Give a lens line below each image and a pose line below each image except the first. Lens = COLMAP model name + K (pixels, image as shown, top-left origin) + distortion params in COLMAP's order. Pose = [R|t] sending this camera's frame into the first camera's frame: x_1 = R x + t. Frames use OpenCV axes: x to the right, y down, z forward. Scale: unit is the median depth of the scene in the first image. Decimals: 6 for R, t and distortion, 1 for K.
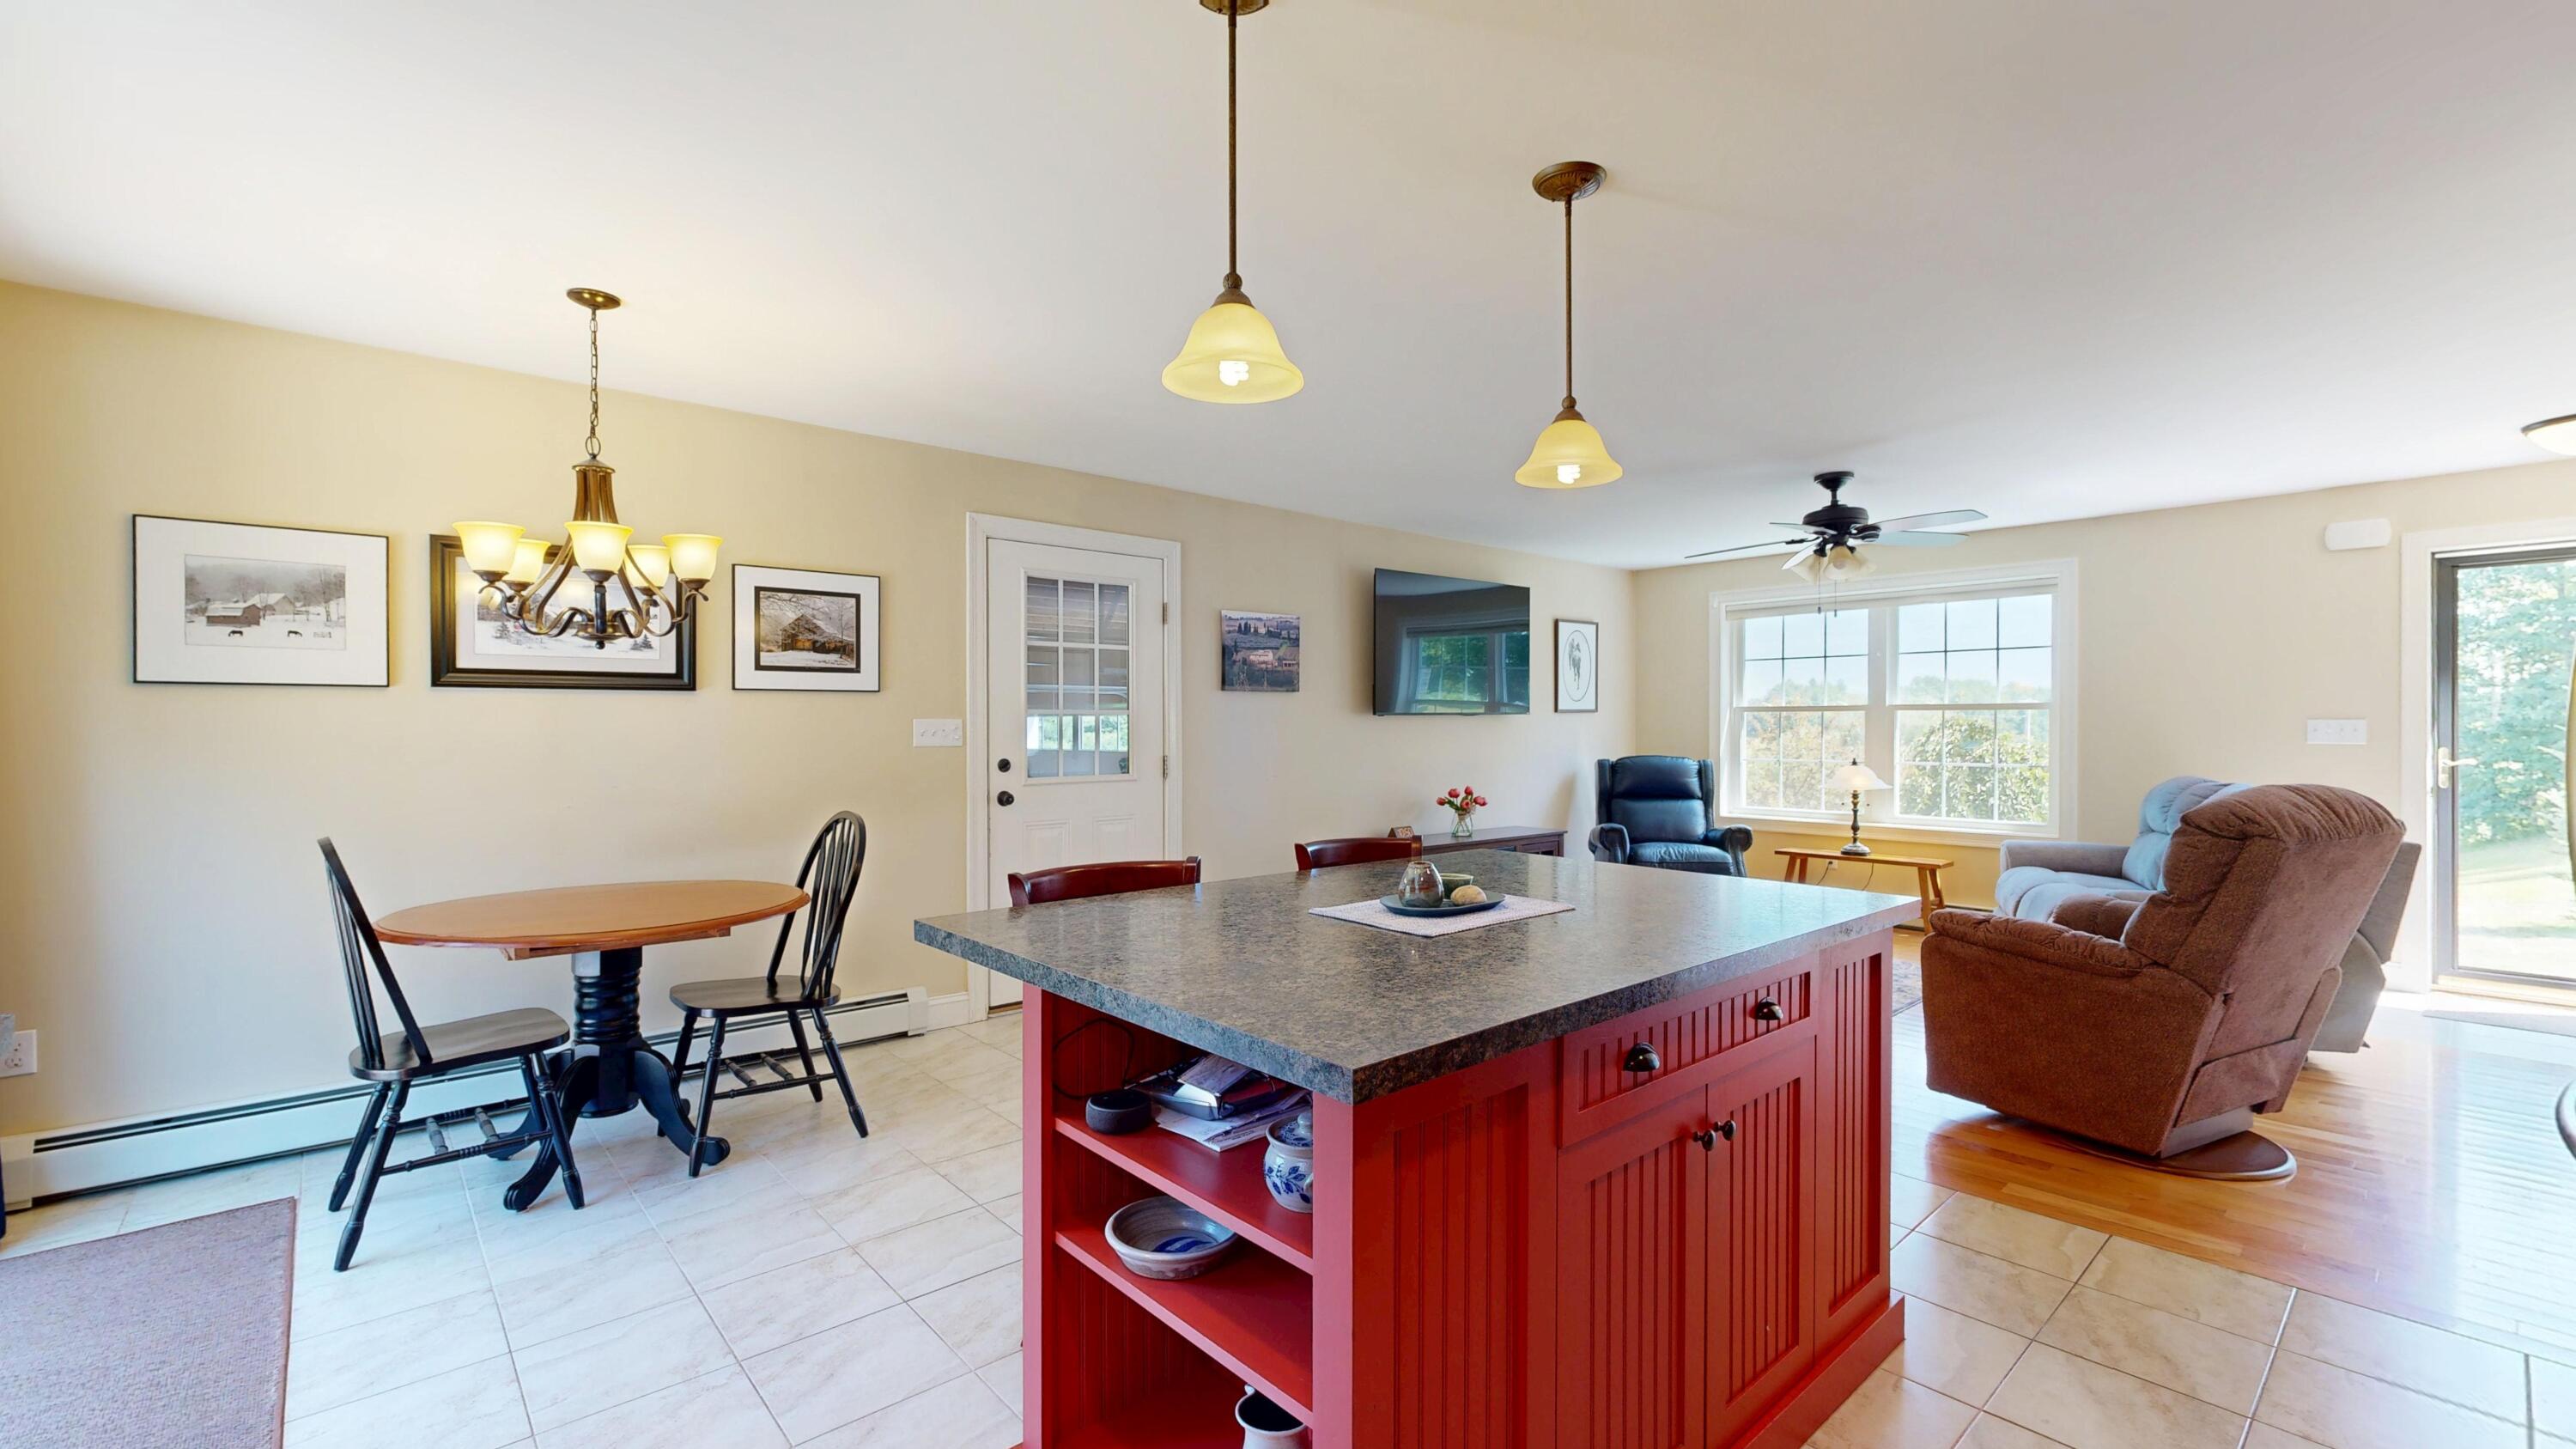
lens RADIAL K [[1071.4, 0, 1288.9], [0, 1071.4, 728.2], [0, 0, 1]] dist [0.000725, 0.000002]
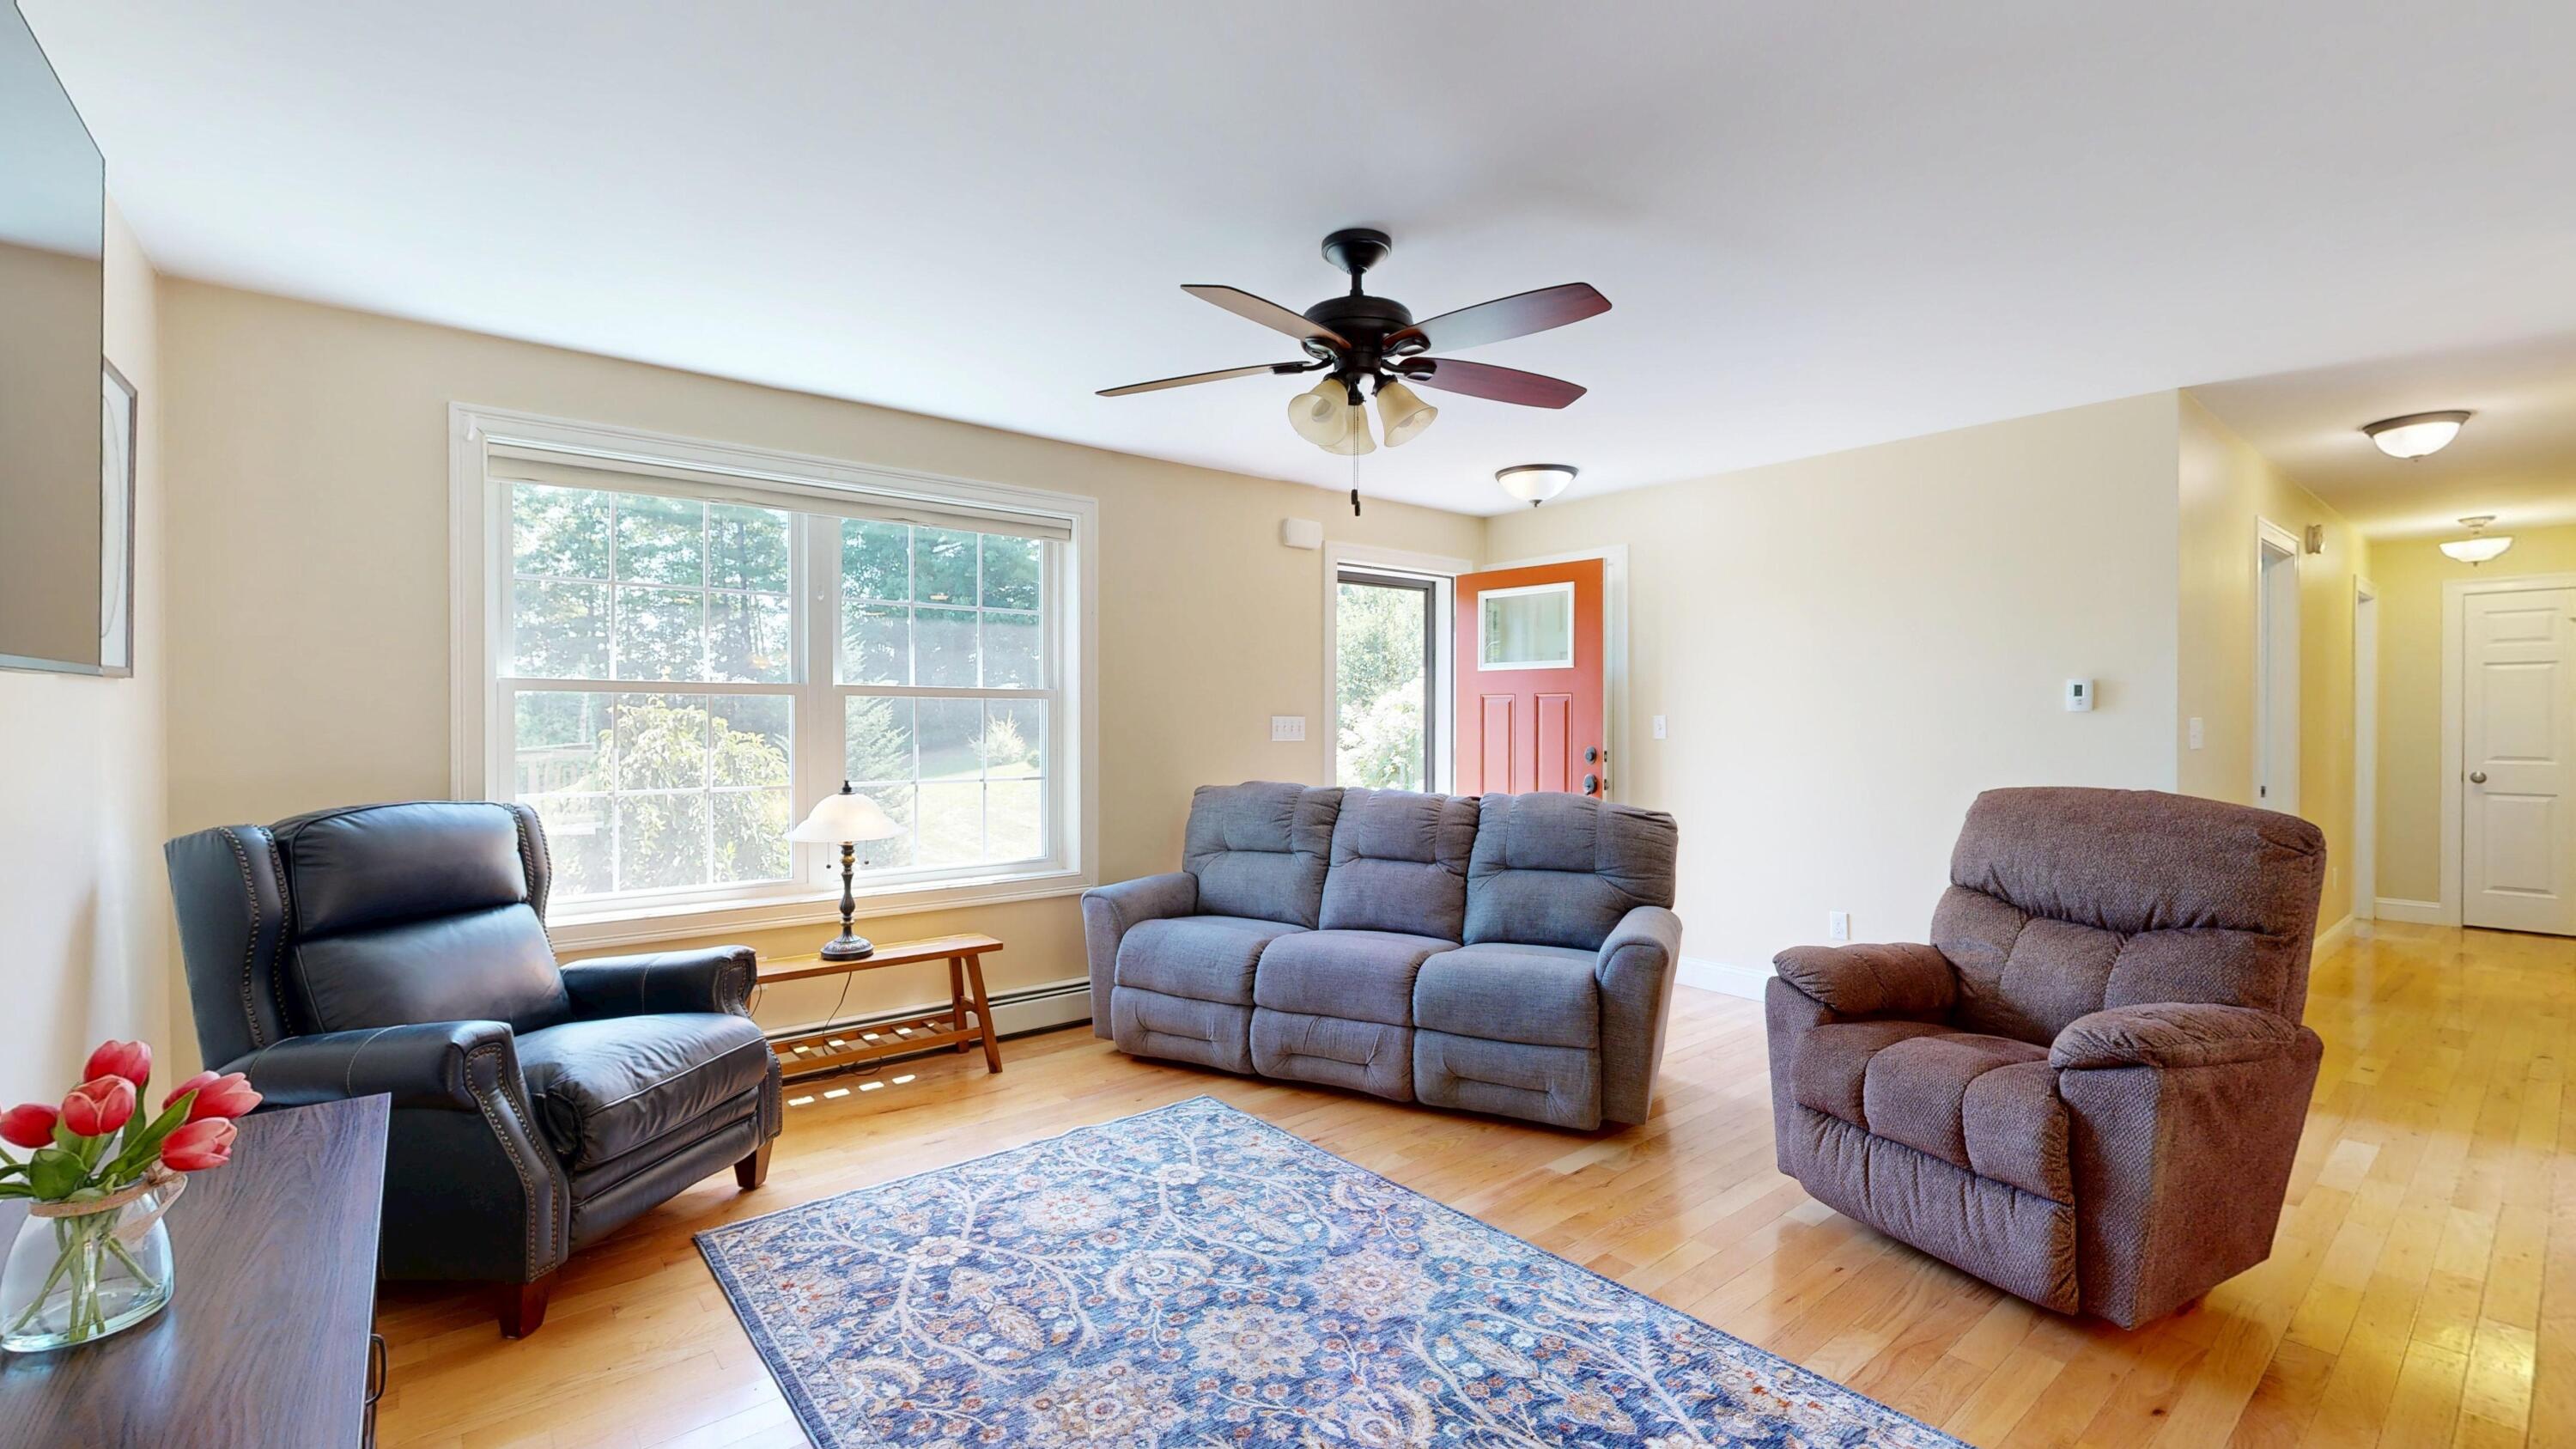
lens RADIAL K [[1070.0, 0, 1291.2], [0, 1070.0, 730.8], [0, 0, 1]] dist [0.001531, 0.000122]
pose [[0.040245, -0.008280, 0.999156, -0.012995], [0.000554, 0.999966, 0.008264, -0.002769], [-0.999190, 0.000220, 0.040248, 0.884606]]
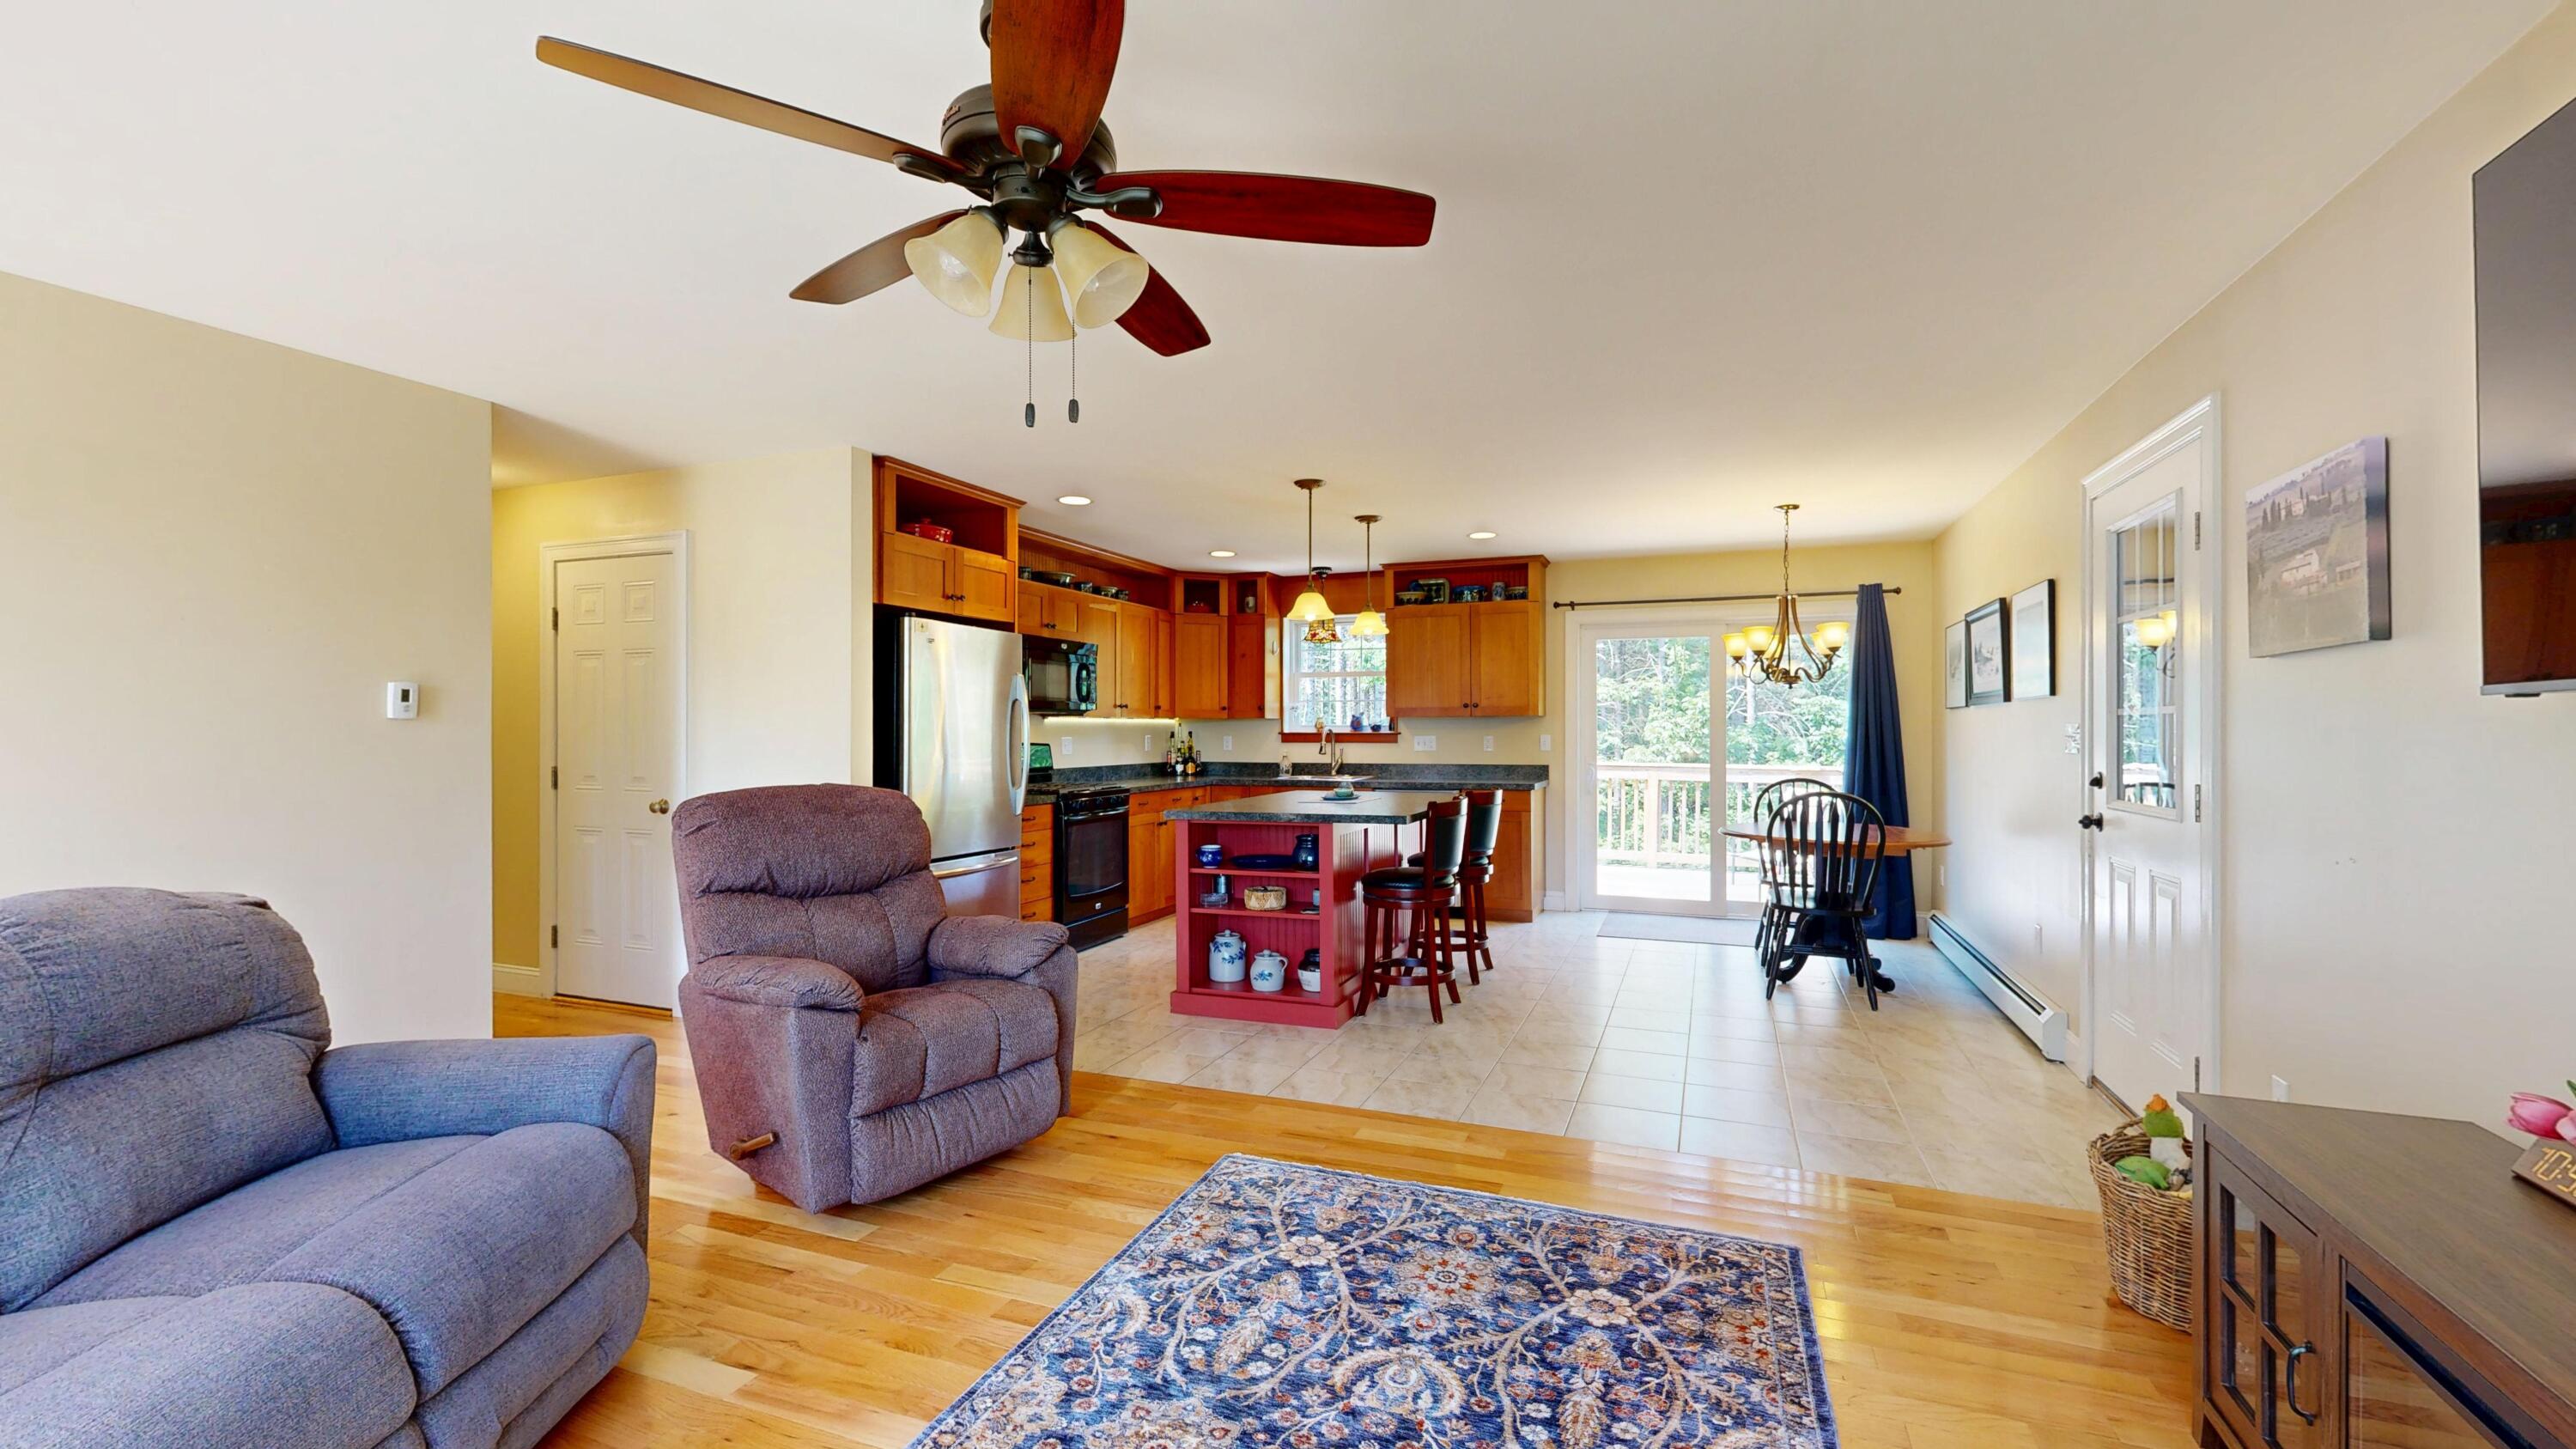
lens RADIAL K [[1070.0, 0, 1291.2], [0, 1070.0, 730.8], [0, 0, 1]] dist [0.001531, 0.000122]
pose [[-0.891768, 0.002683, -0.452484, 0.518700], [0.000590, 0.999988, 0.004766, -0.005218], [0.452492, 0.003983, -0.891760, 1.180792]]
